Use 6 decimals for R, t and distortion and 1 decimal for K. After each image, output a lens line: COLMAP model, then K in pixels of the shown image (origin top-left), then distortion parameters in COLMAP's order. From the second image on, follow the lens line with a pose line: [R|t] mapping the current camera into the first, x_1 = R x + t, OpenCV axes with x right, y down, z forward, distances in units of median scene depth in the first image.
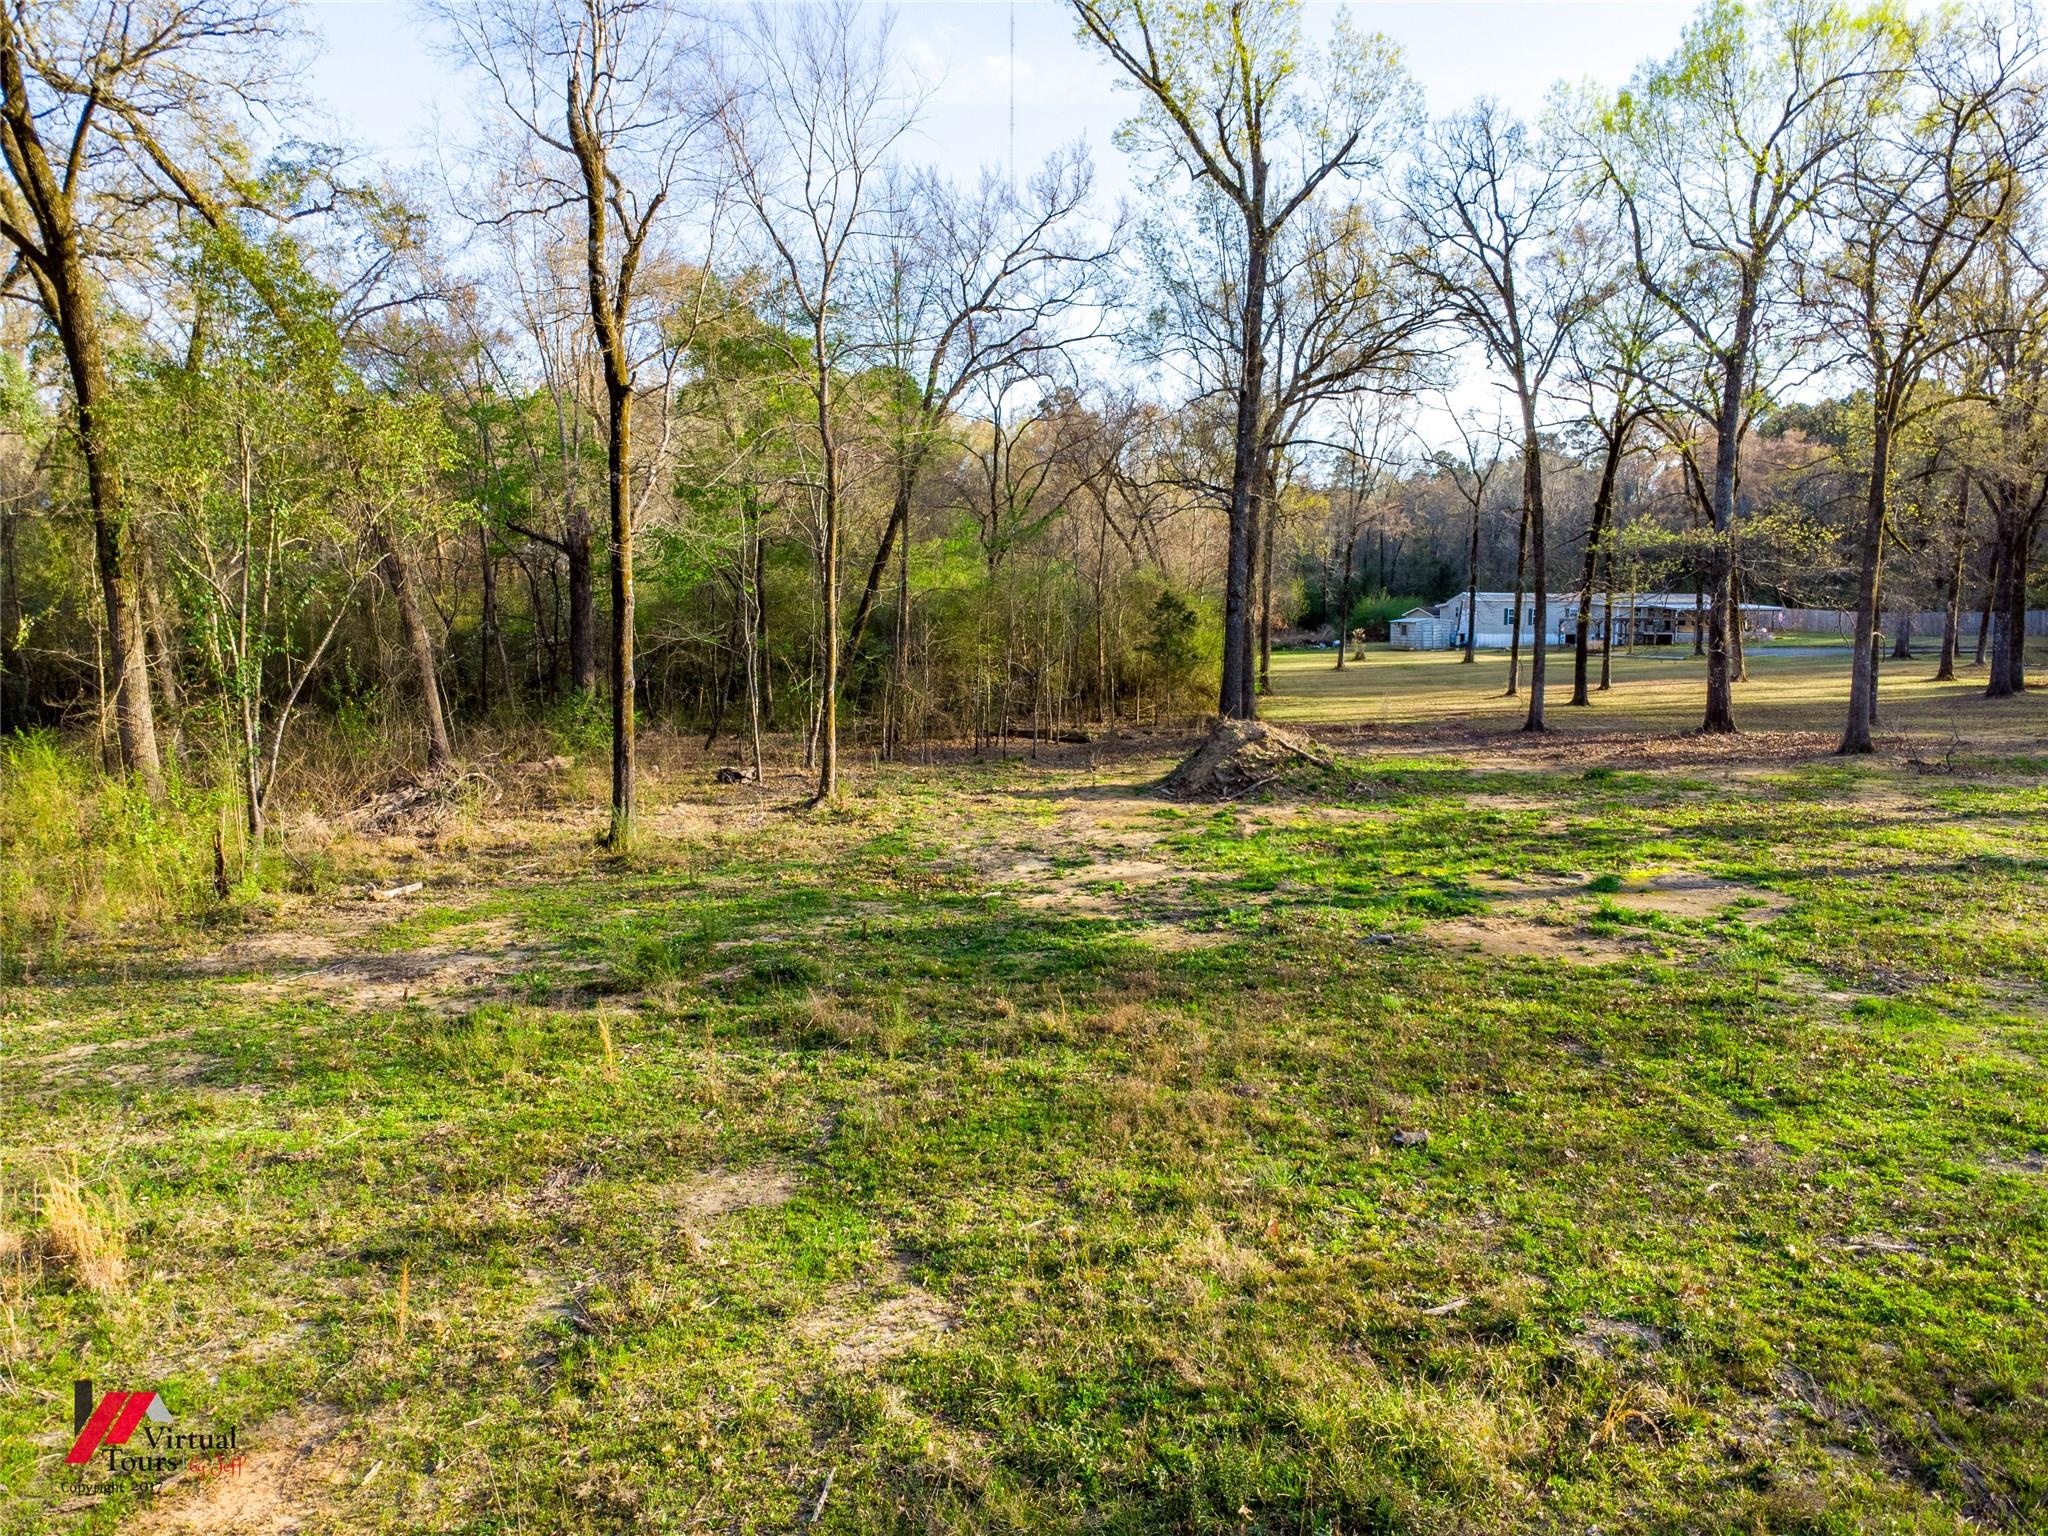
lens RADIAL K [[1468.8, 0, 1025.3], [0, 1468.8, 769.7], [0, 0, 1]] dist [0.009831, -0.016648]
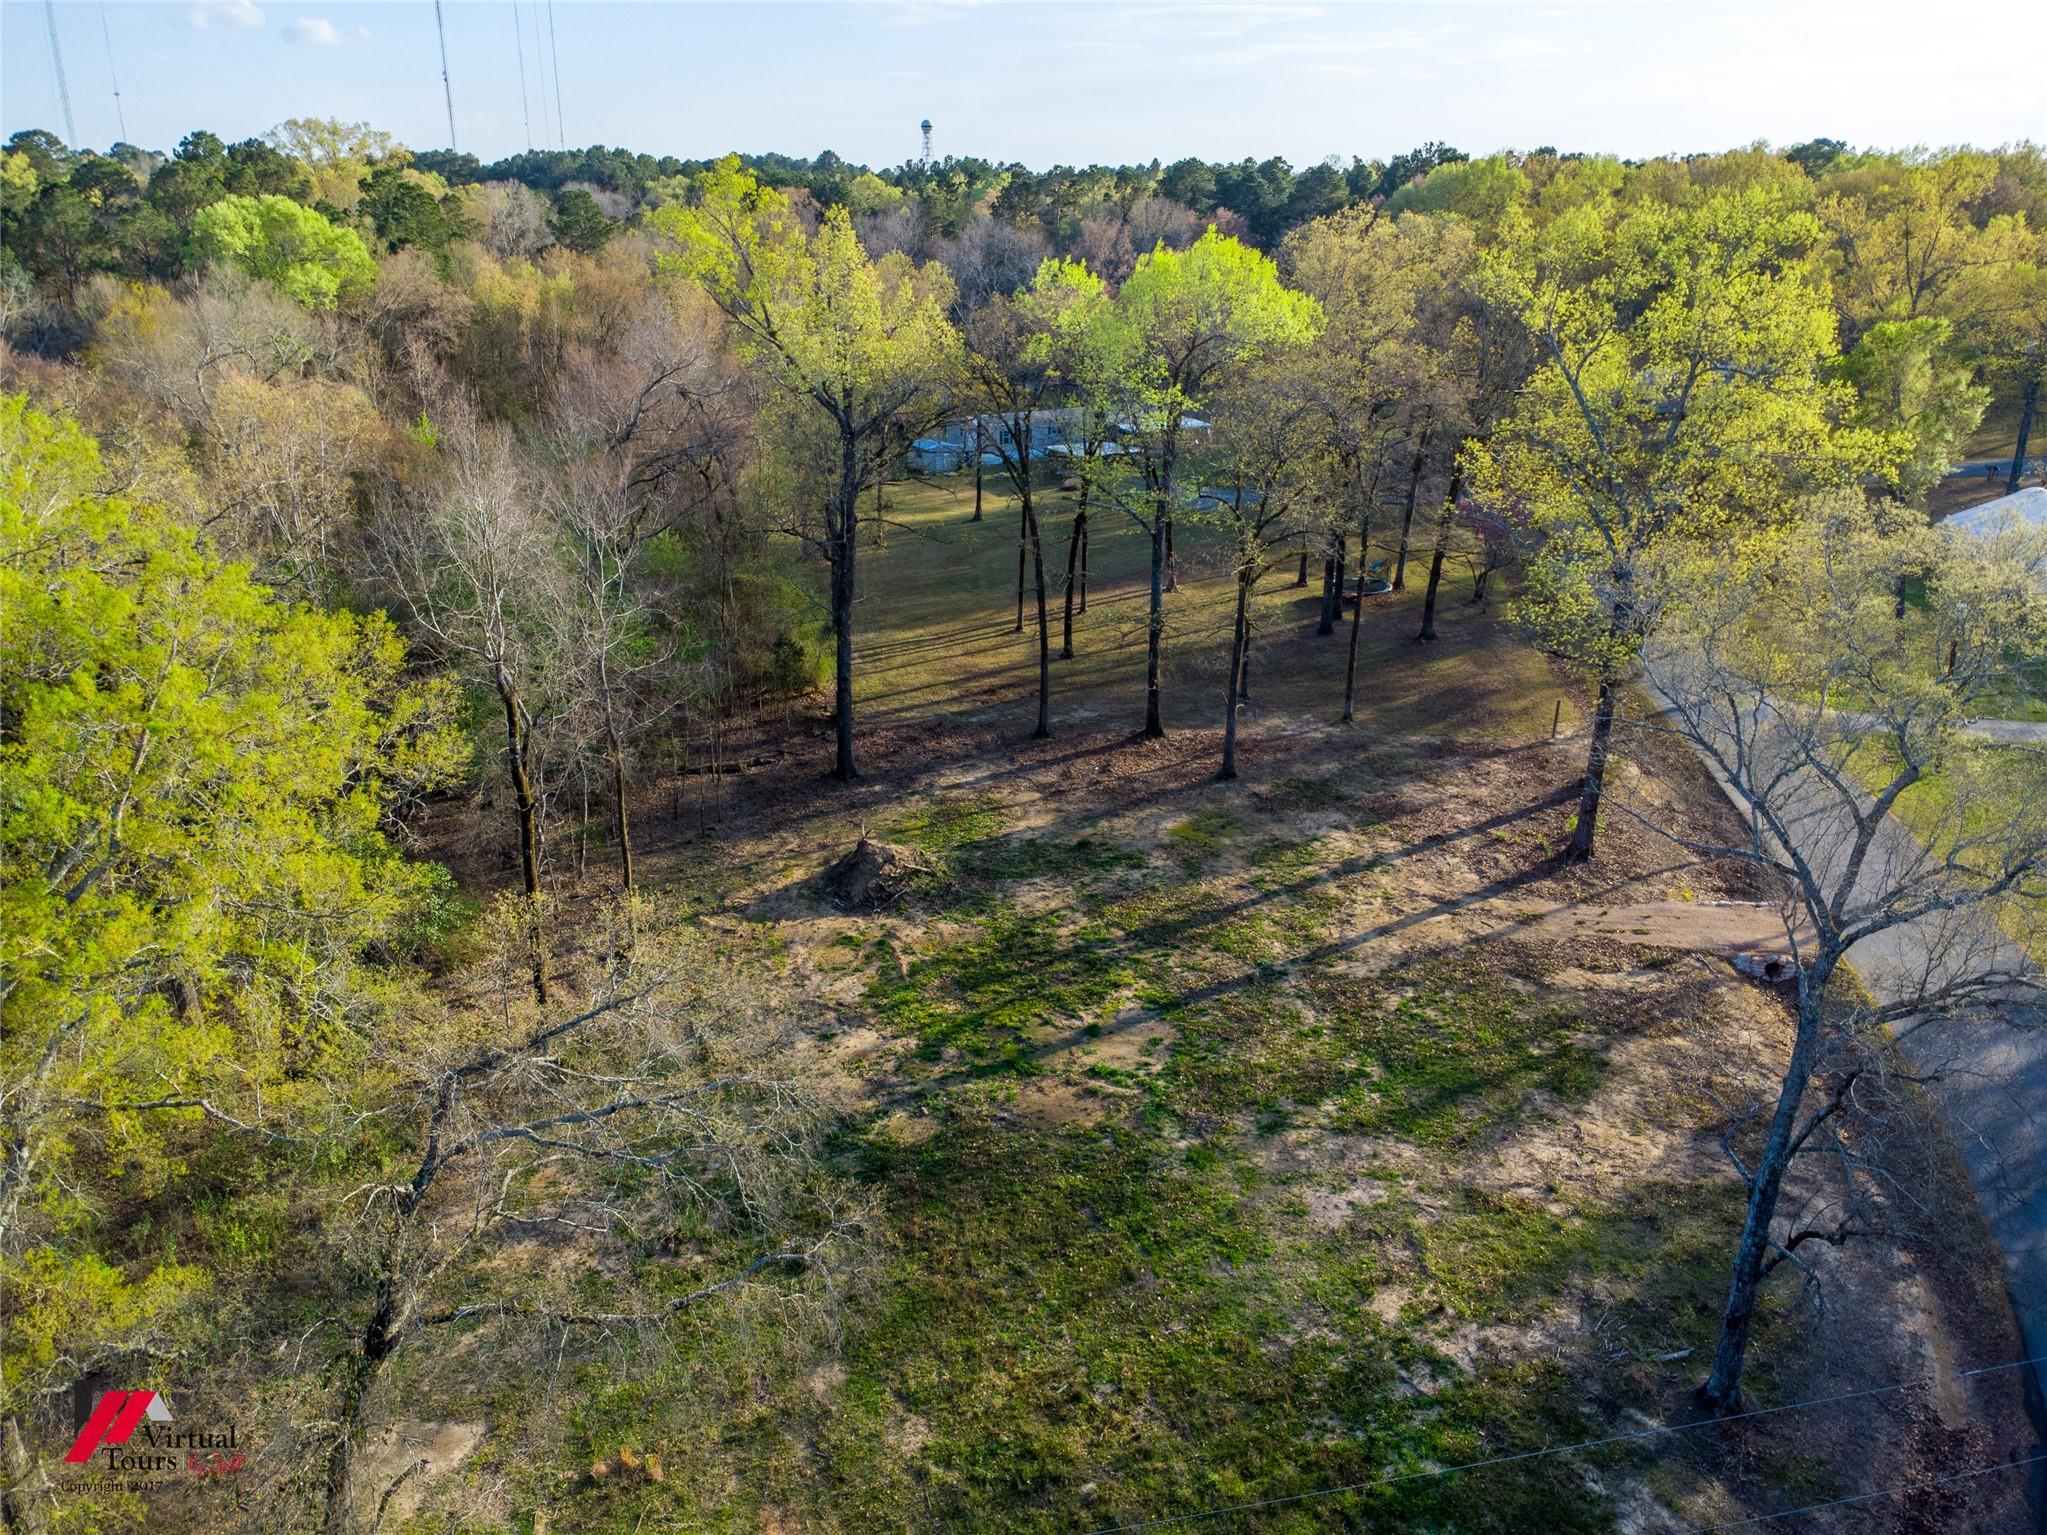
lens RADIAL K [[1468.1, 0, 1021.0], [0, 1468.1, 766.9], [0, 0, 1]] dist [0.009831, -0.016648]
pose [[0.941954, -0.116714, 0.314803, -0.786191], [0.027481, 0.961288, 0.274171, -2.152933], [-0.334616, -0.249605, 0.908697, -1.911383]]
